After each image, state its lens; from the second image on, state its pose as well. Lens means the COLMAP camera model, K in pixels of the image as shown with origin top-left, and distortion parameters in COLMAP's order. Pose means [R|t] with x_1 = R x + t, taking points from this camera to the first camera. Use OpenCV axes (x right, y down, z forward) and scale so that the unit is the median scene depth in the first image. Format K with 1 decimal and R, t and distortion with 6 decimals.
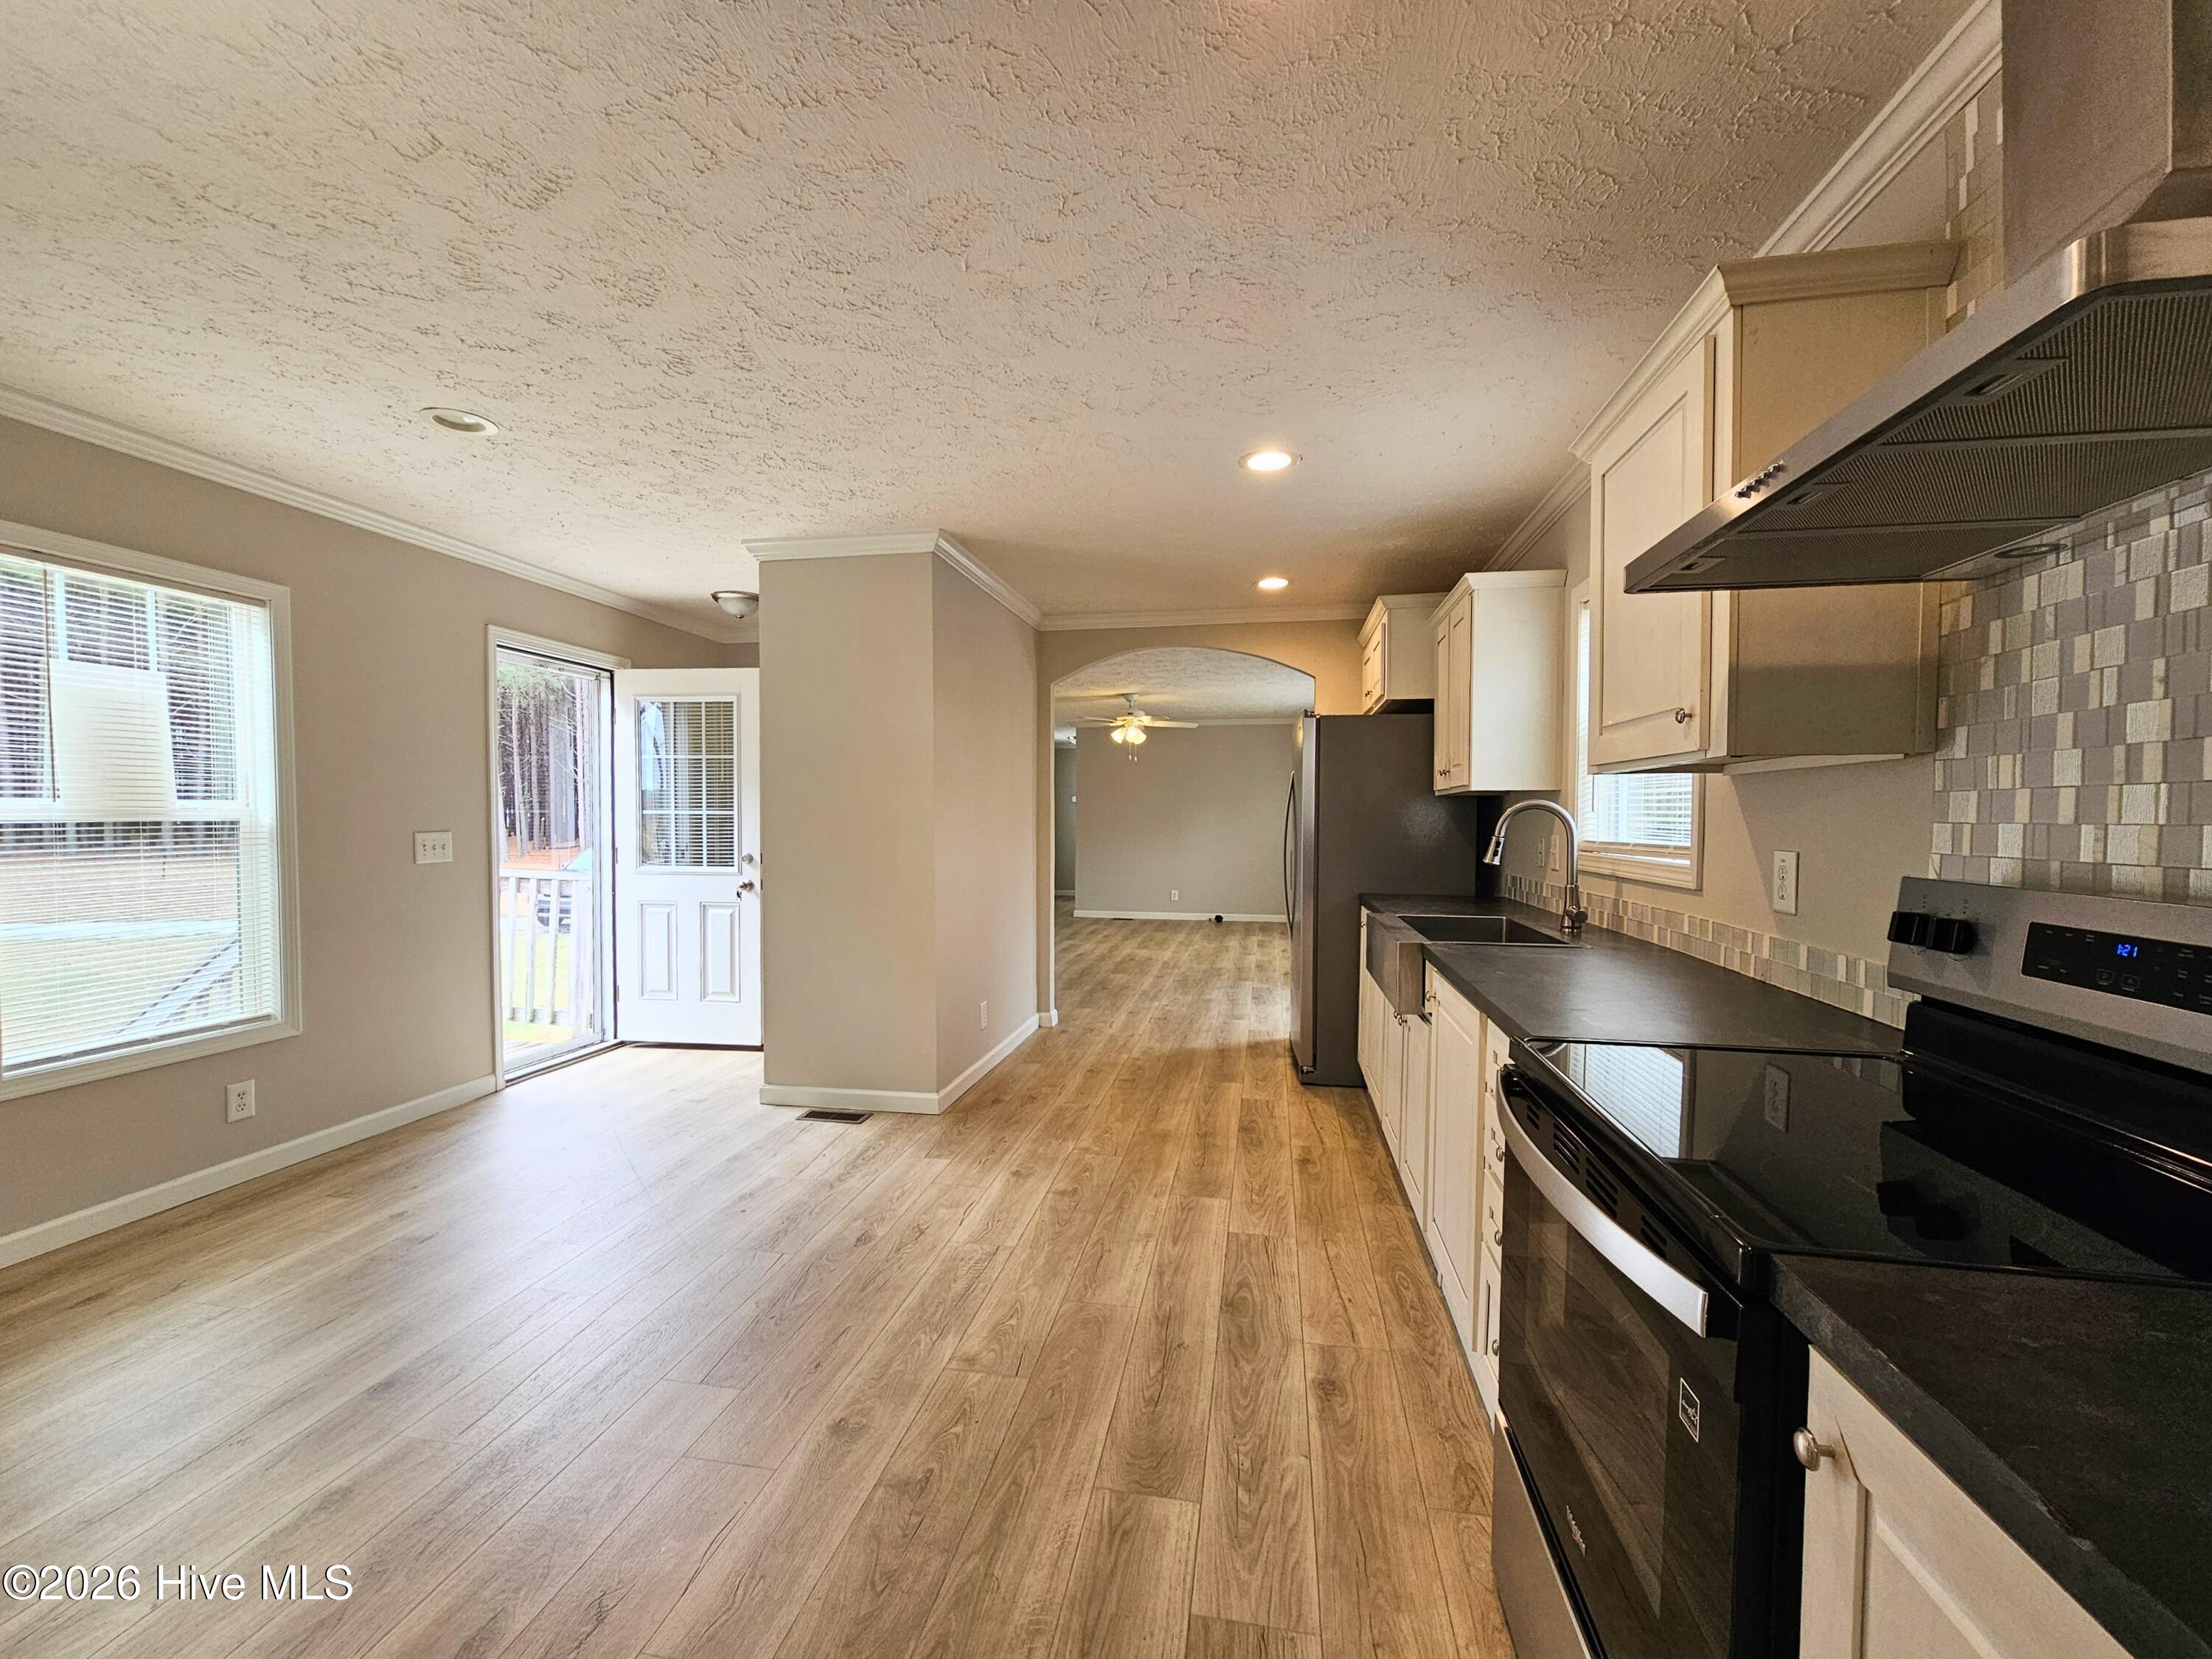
lens RADIAL K [[926.1, 0, 1100.6], [0, 926.1, 843.2], [0, 0, 1]] dist [0.000172, -0.000096]
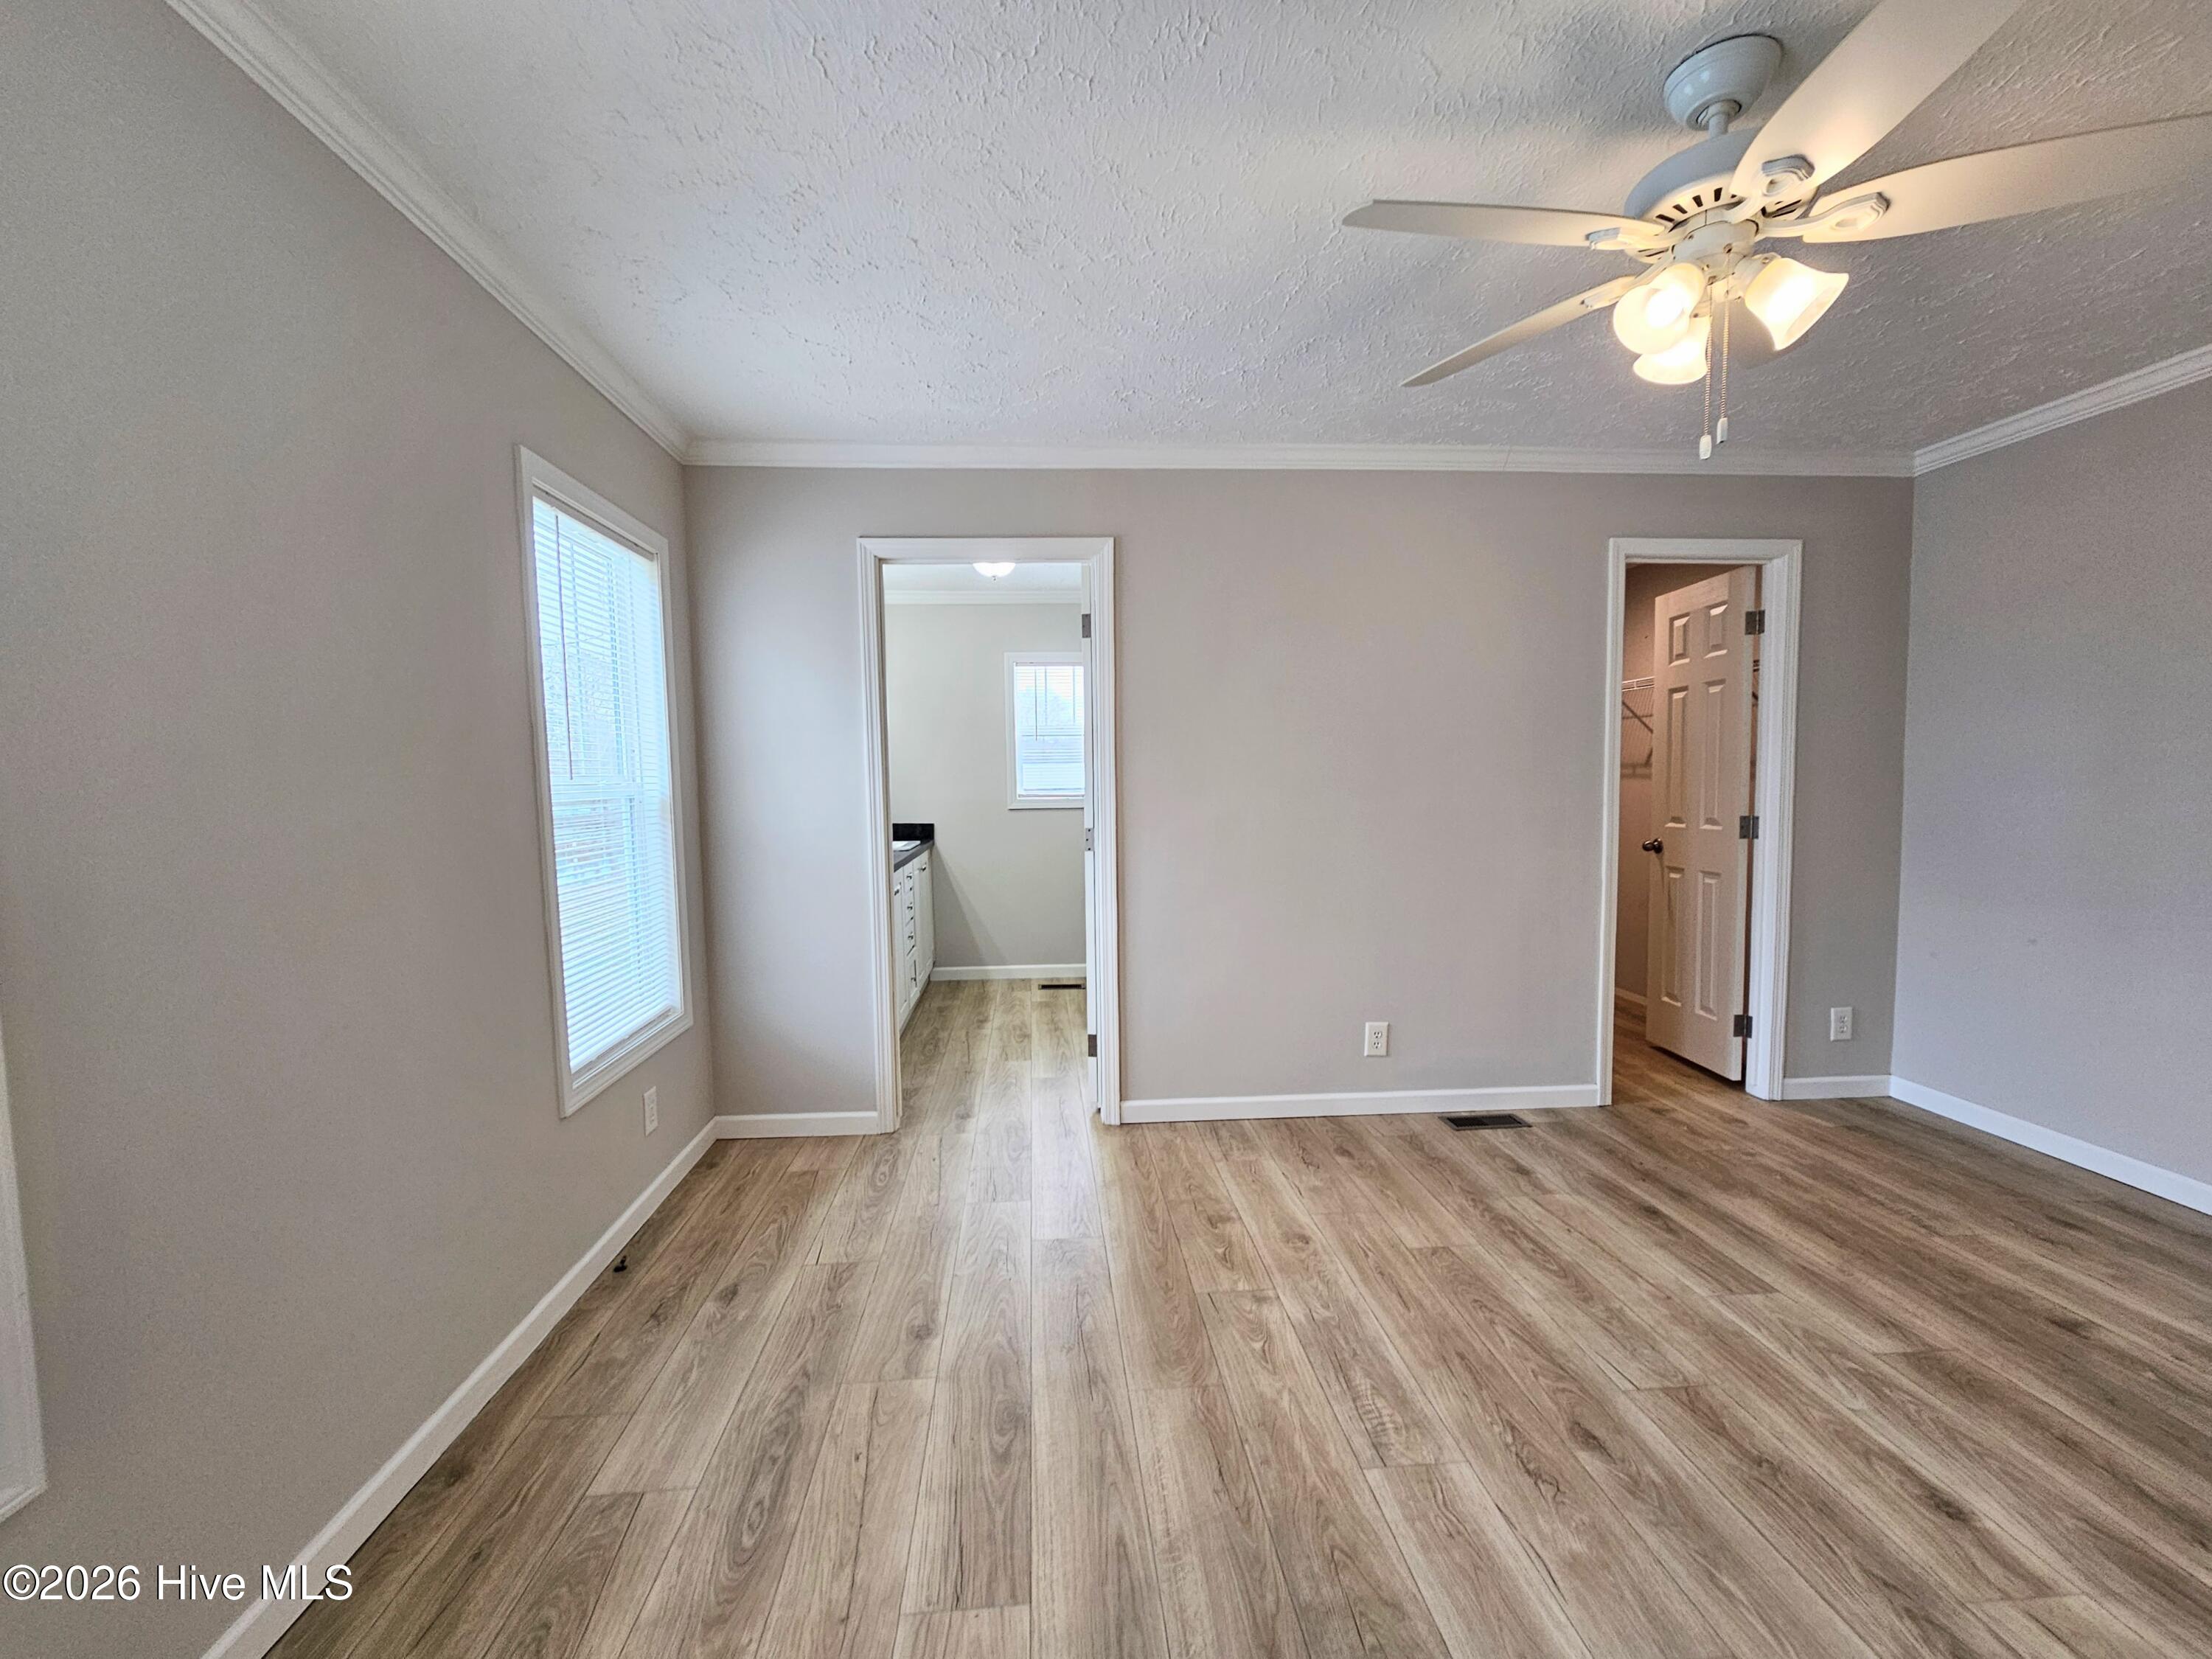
lens RADIAL K [[906.1, 0, 1098.2], [0, 906.1, 833.3], [0, 0, 1]] dist [0.000751, 0.000117]
pose [[-0.967841, 0.031467, -0.249589, 0.242089], [0.008634, 0.995716, 0.092057, -0.058850], [0.251416, 0.086942, -0.963966, 1.651029]]
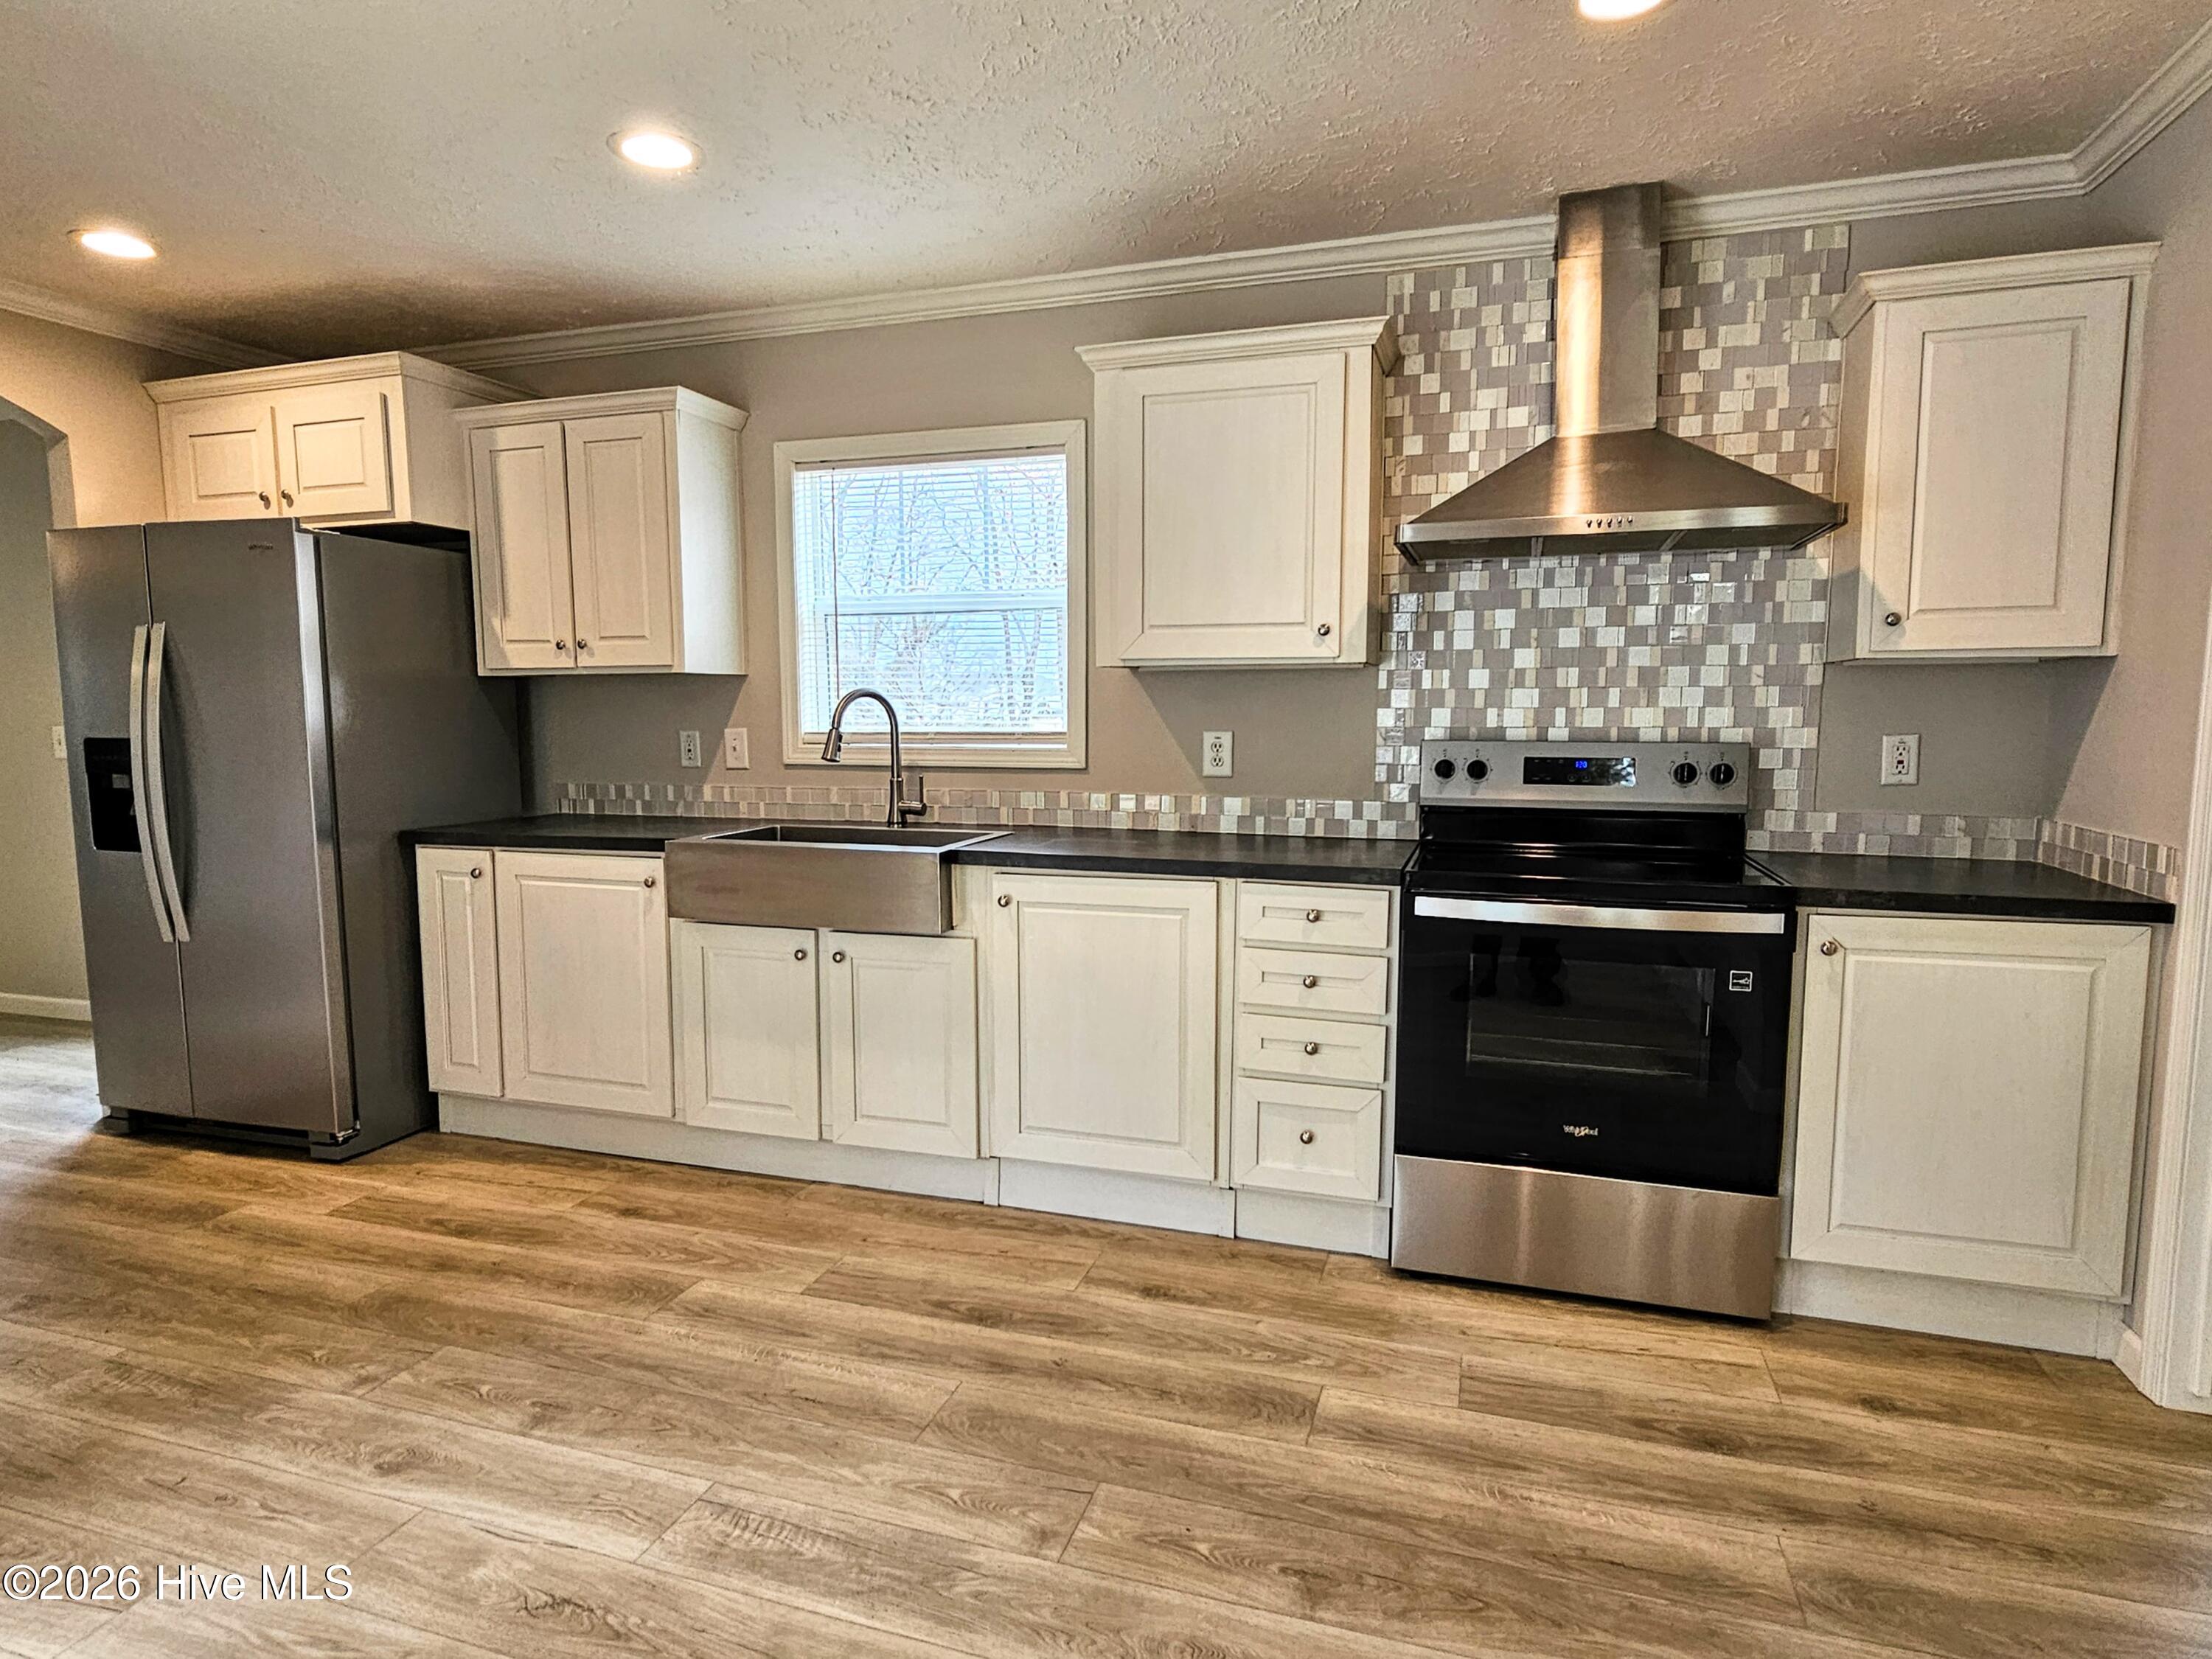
lens RADIAL K [[1231.1, 0, 1092.4], [0, 1231.1, 843.1], [0, 0, 1]] dist [0.000275, -0.000782]
pose [[0.137700, -0.113668, 0.983930, -0.818457], [0.031338, 0.993396, 0.110376, -0.024578], [-0.989978, 0.015635, 0.140352, 0.724368]]
